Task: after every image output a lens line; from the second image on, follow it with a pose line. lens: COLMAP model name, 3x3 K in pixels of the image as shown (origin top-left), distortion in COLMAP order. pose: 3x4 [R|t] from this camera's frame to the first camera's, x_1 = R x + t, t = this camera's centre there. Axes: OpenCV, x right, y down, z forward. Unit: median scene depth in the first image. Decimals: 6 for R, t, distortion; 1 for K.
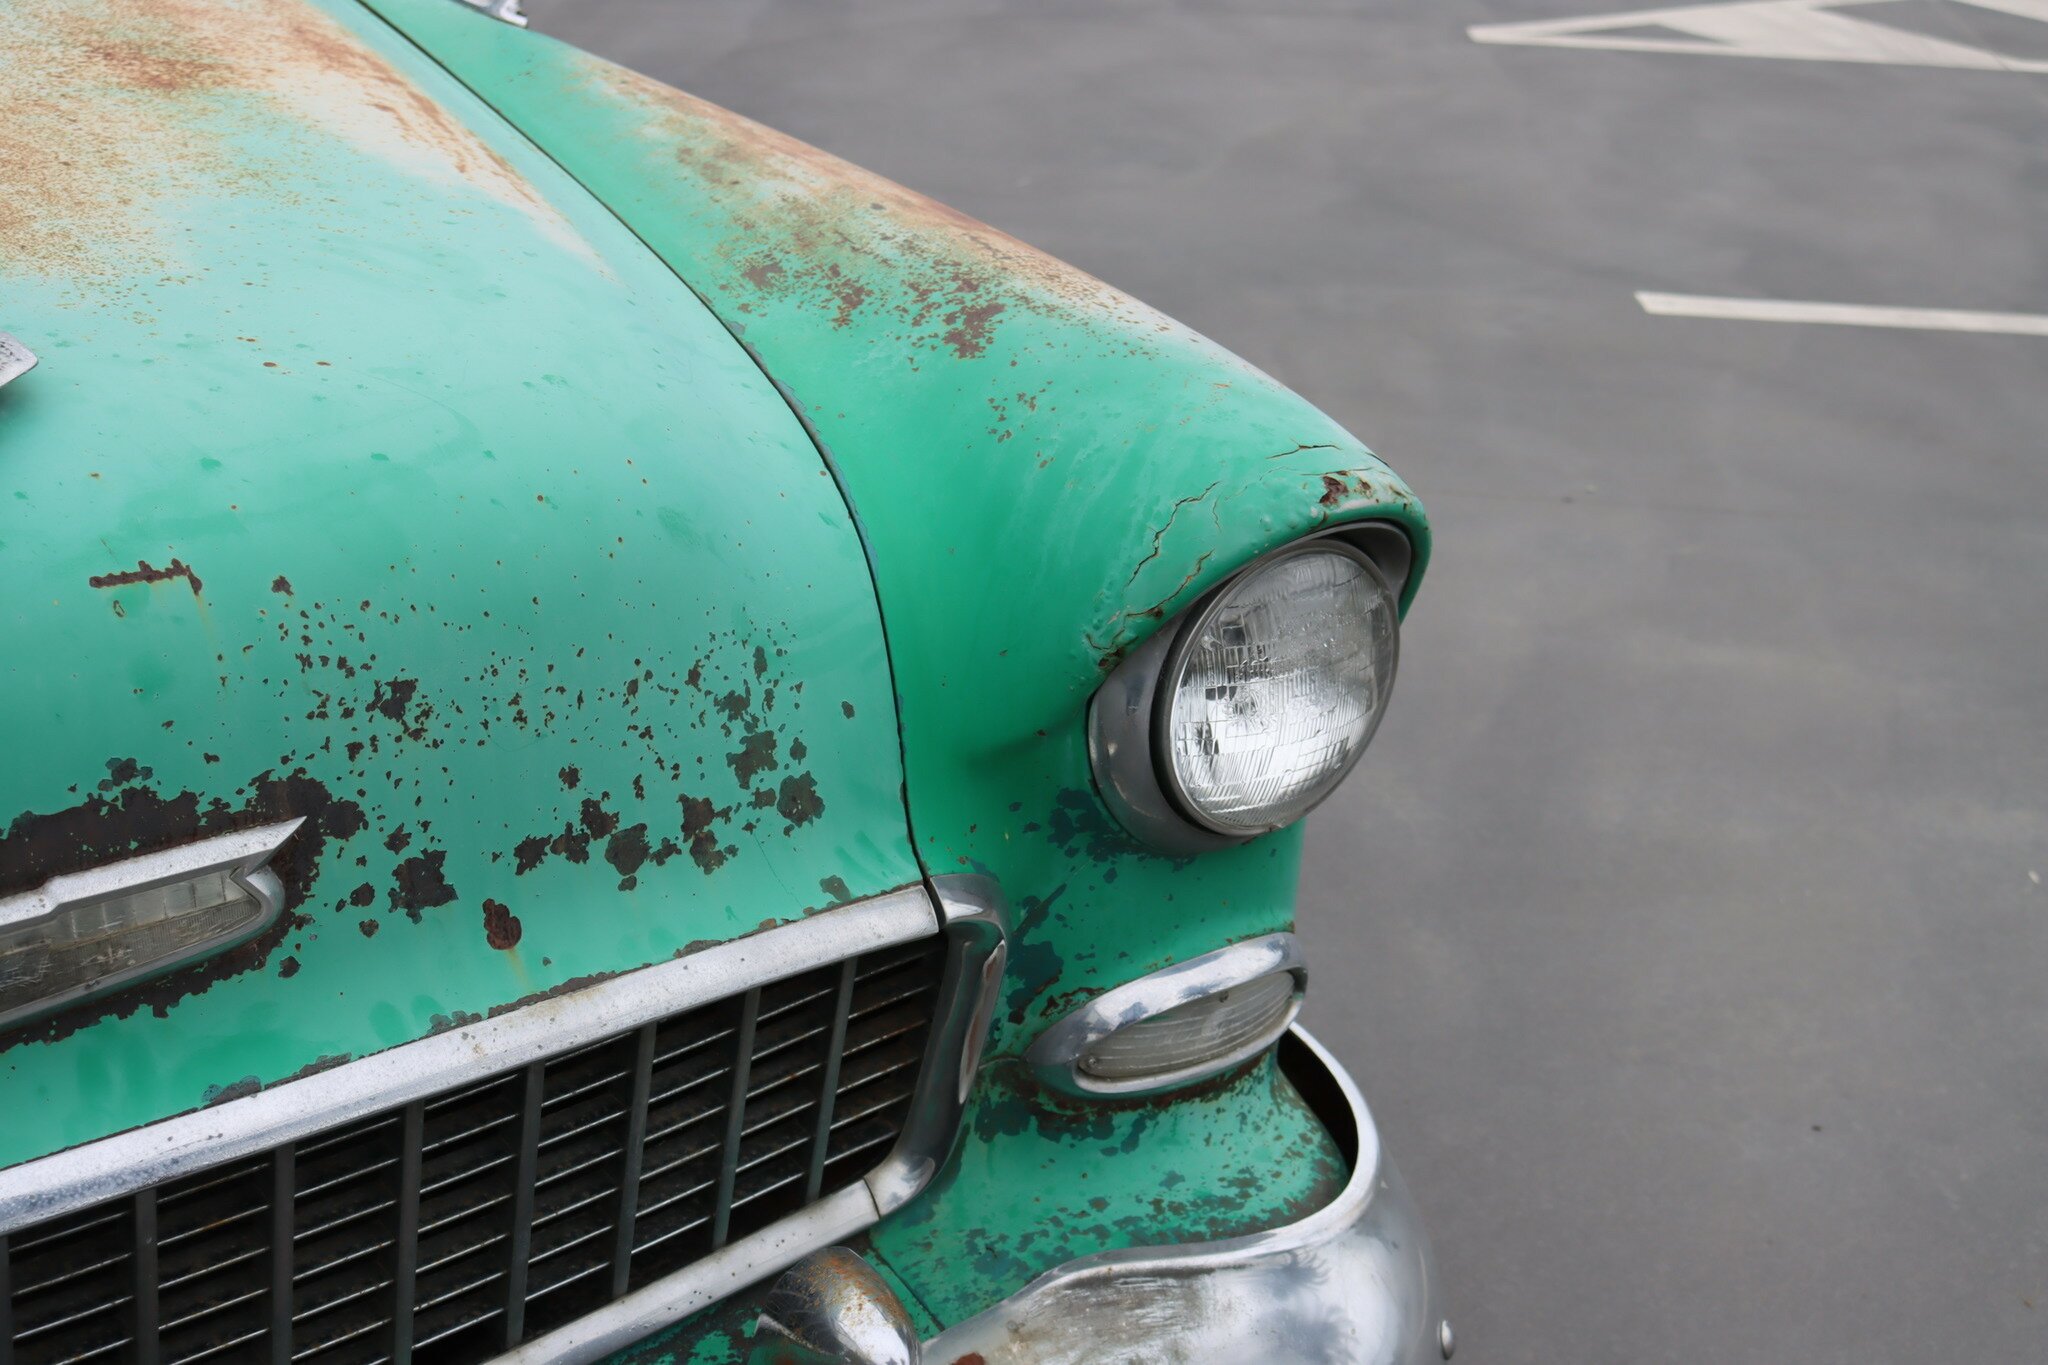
lens RADIAL K [[2743.4, 0, 1014.5], [0, 2743.4, 662.6], [0, 0, 1]] dist [-0.089425, 0.142142]
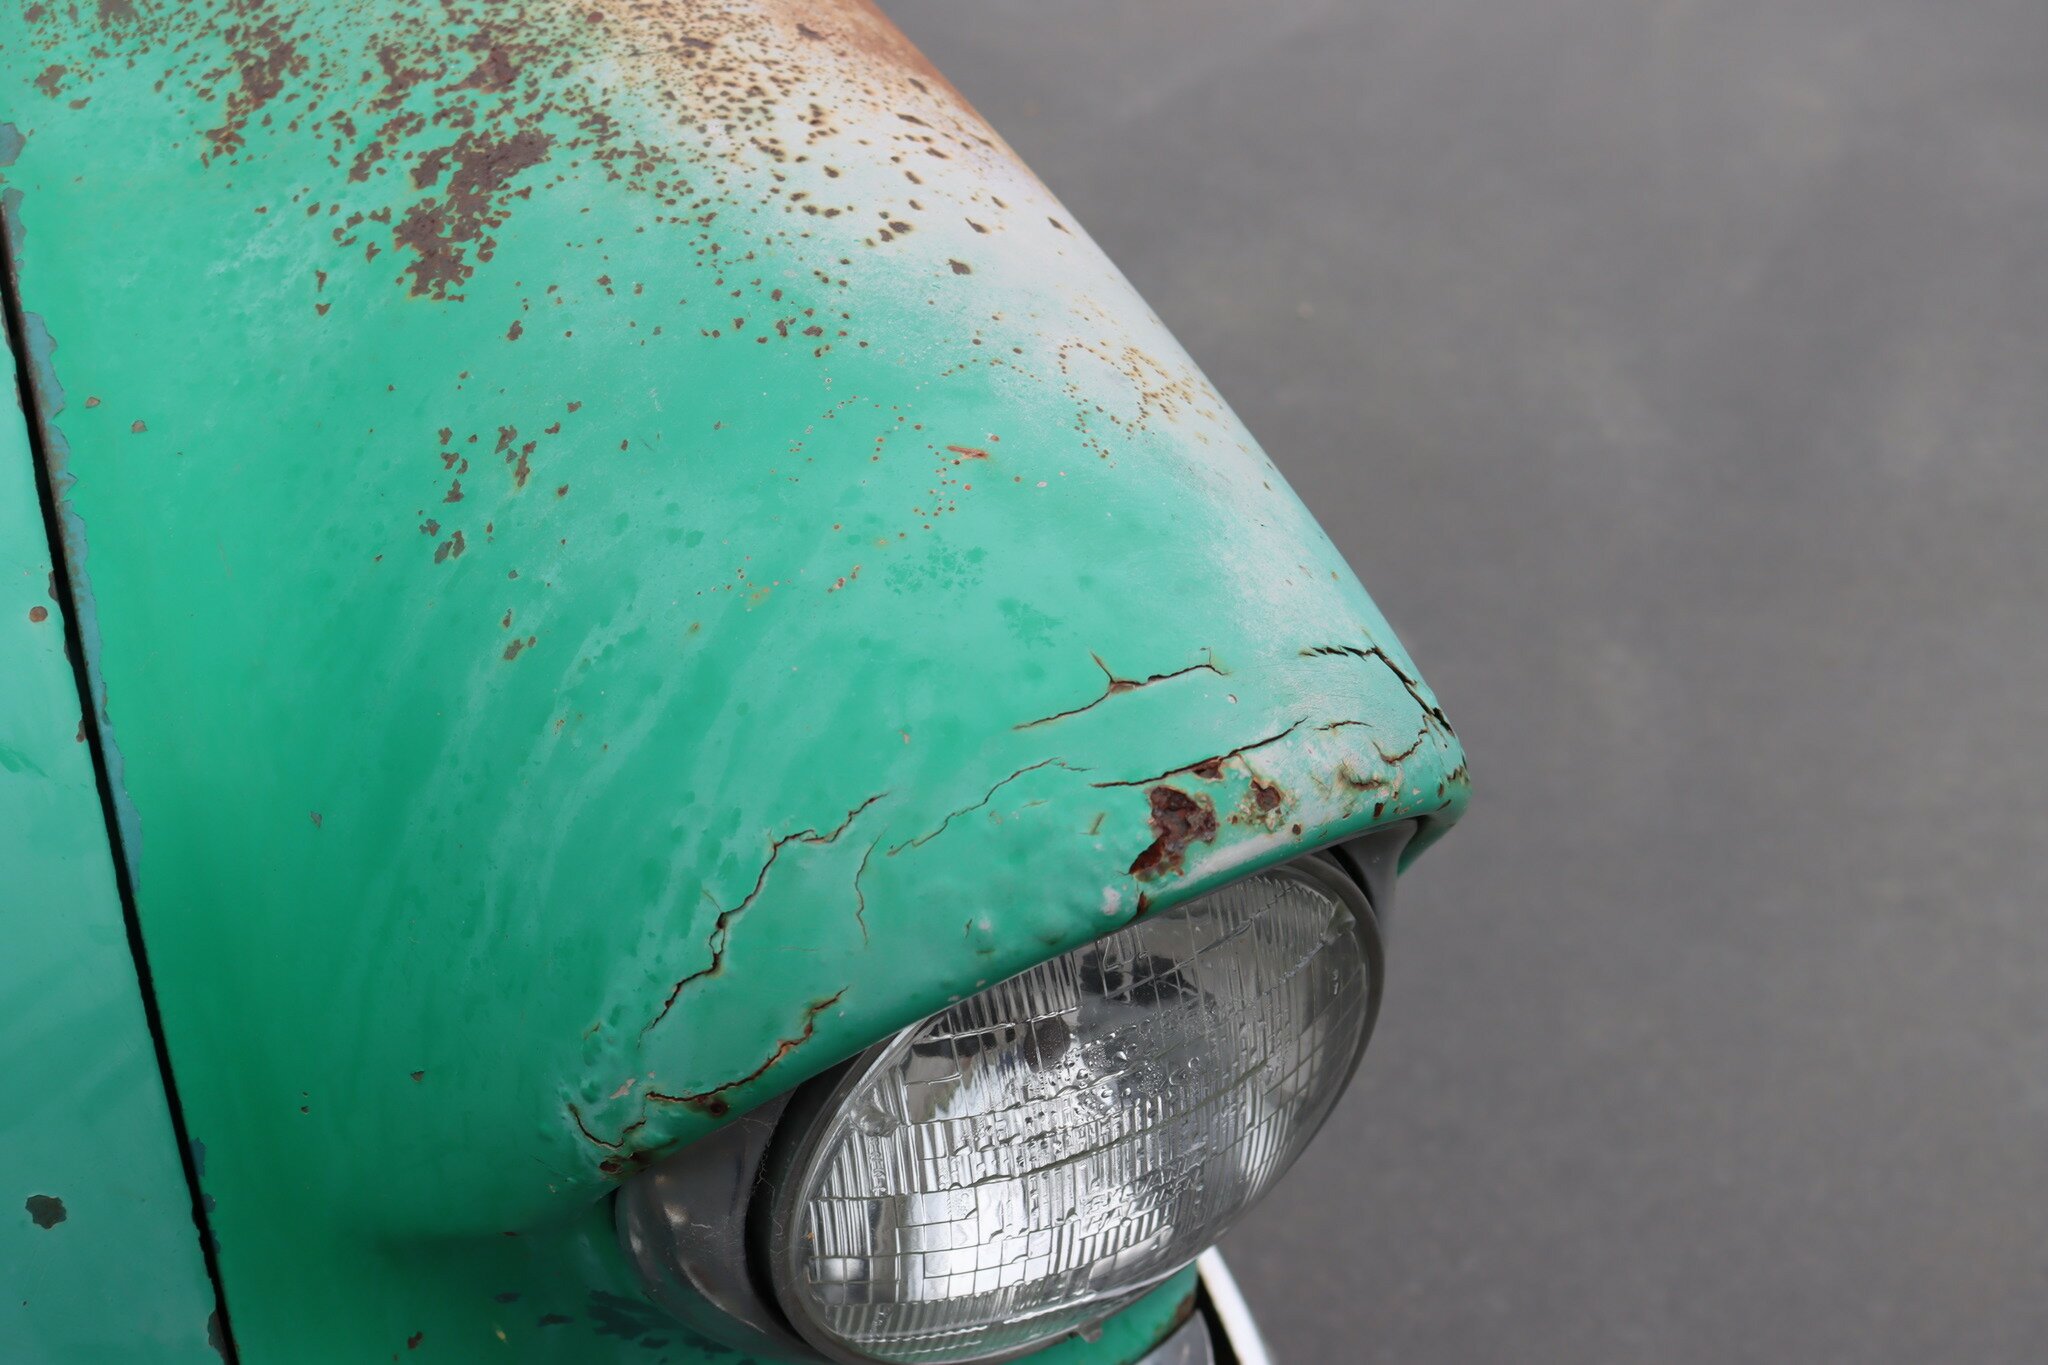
lens RADIAL K [[2743.4, 0, 1014.5], [0, 2743.4, 662.6], [0, 0, 1]] dist [-0.089425, 0.142142]
pose [[0.992731, 0.069718, -0.098105, 0.129947], [-0.037193, 0.952946, 0.300851, -0.202763], [0.114463, -0.295015, 0.948612, 0.625511]]
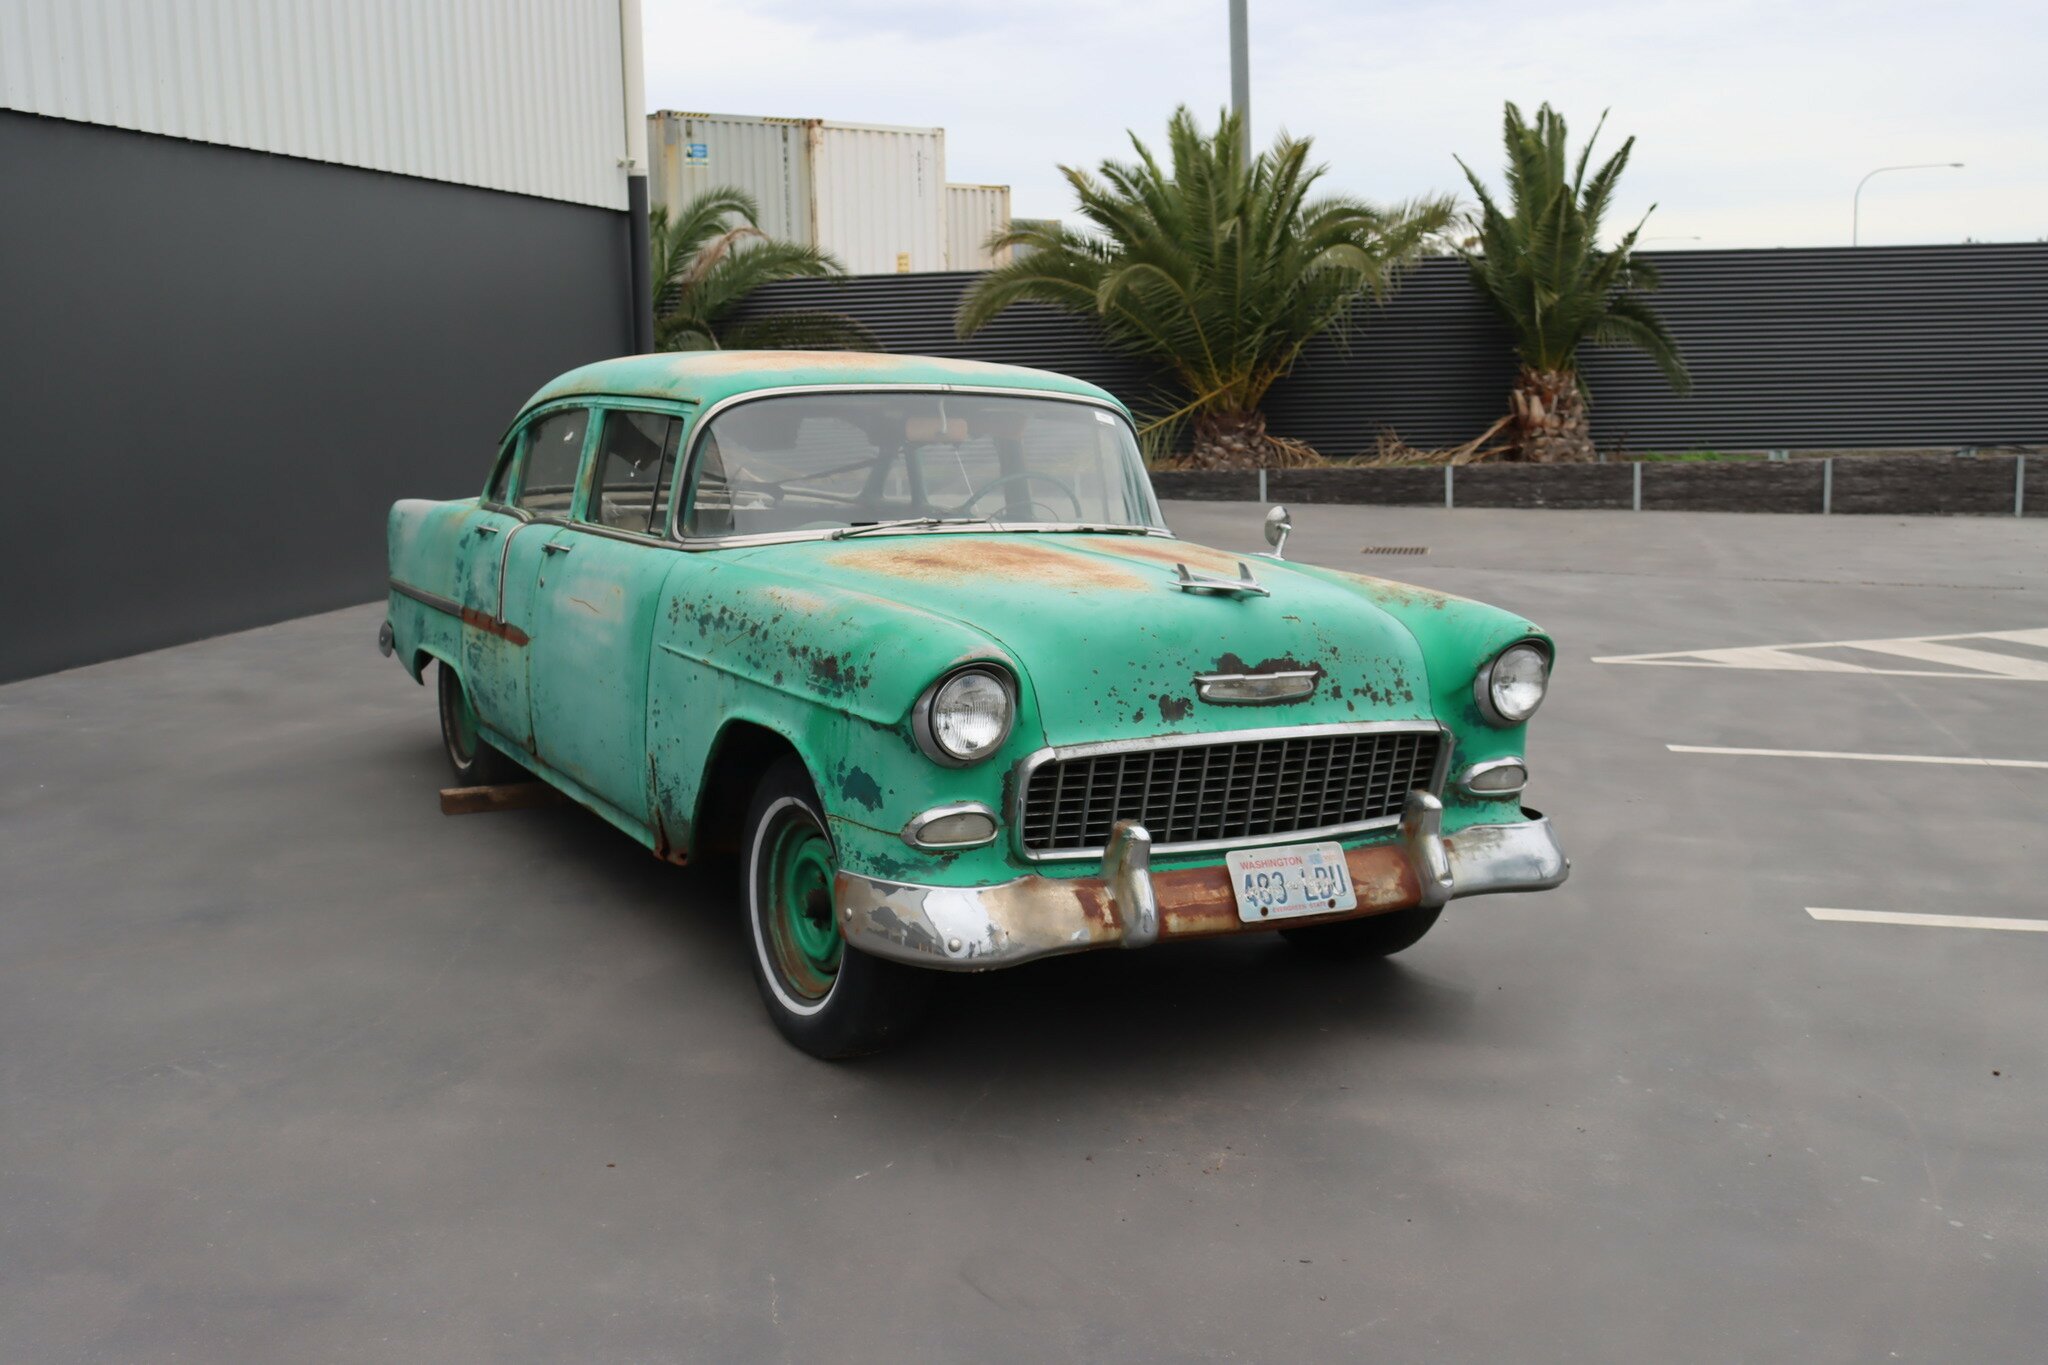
lens RADIAL K [[1982.1, 0, 1011.4], [0, 1982.1, 671.9], [0, 0, 1]] dist [-0.133672, 0.115584]
pose [[0.990533, -0.002942, -0.137246, -0.266690], [-0.033996, 0.963373, -0.266002, 0.847502], [0.133001, 0.268149, 0.954152, -2.028921]]
